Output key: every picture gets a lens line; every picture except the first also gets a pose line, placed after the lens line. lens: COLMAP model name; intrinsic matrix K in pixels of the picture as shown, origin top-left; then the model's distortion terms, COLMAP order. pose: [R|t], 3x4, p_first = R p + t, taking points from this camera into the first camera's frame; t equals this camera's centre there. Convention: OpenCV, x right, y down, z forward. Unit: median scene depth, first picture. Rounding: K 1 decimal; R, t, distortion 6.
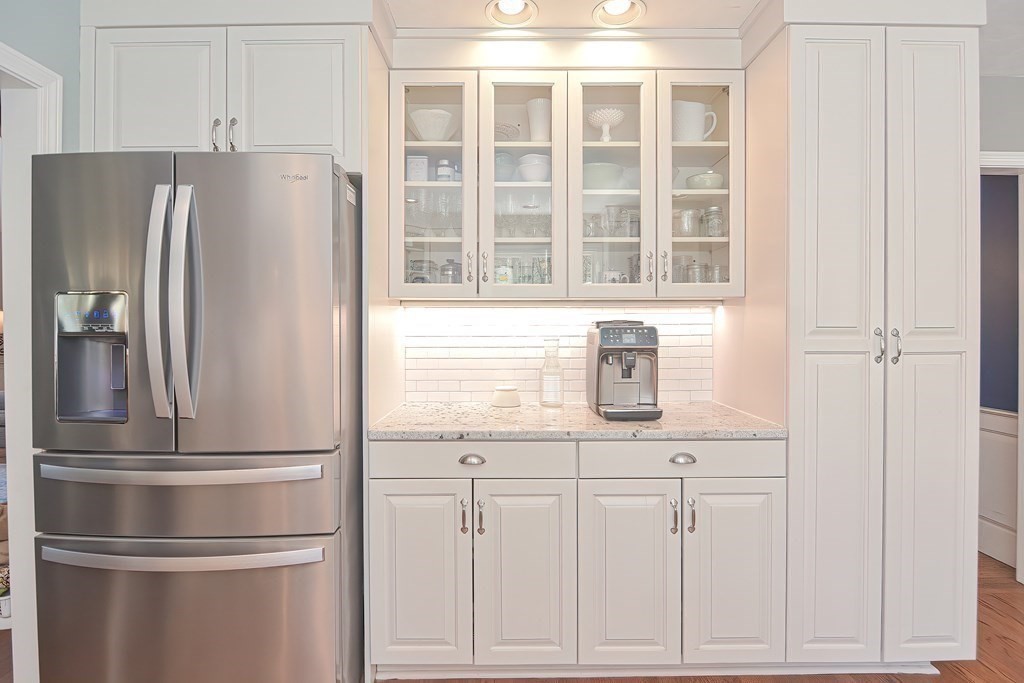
lens RADIAL K [[515.6, 0, 493.6], [0, 515.6, 326.2], [0, 0, 1]] dist [-0.006289, -0.002389]
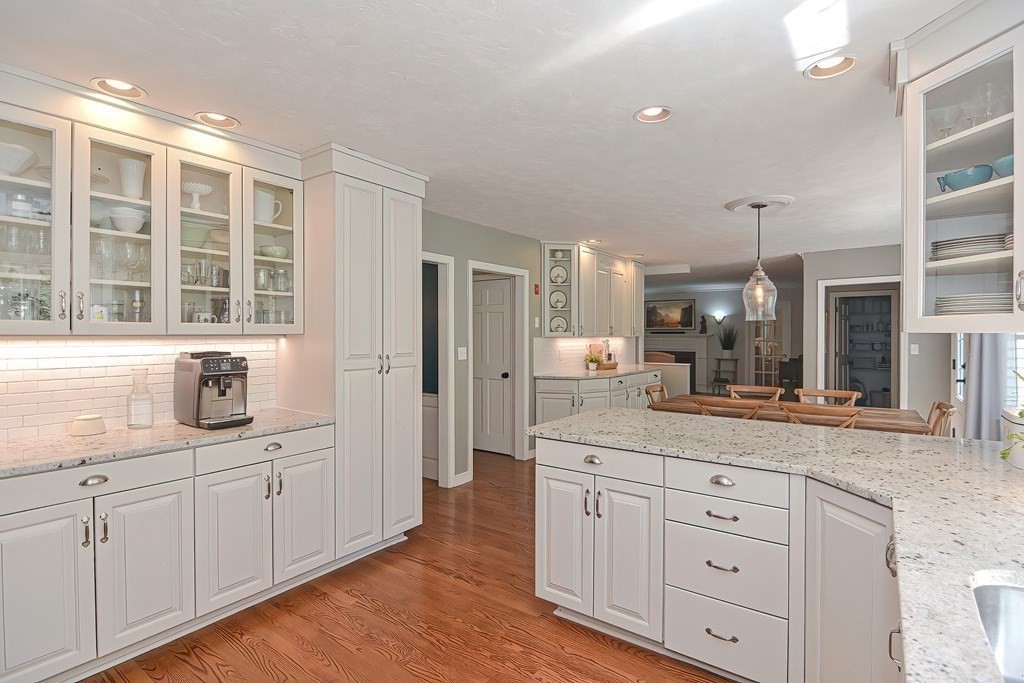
lens RADIAL K [[501.2, 0, 512.9], [0, 501.2, 348.2], [0, 0, 1]] dist [-0.002019, -0.001153]
pose [[0.589924, -0.021287, 0.807178, -0.330607], [0.000055, 0.999653, 0.026323, -0.055230], [-0.807459, -0.015485, 0.589721, -0.346924]]
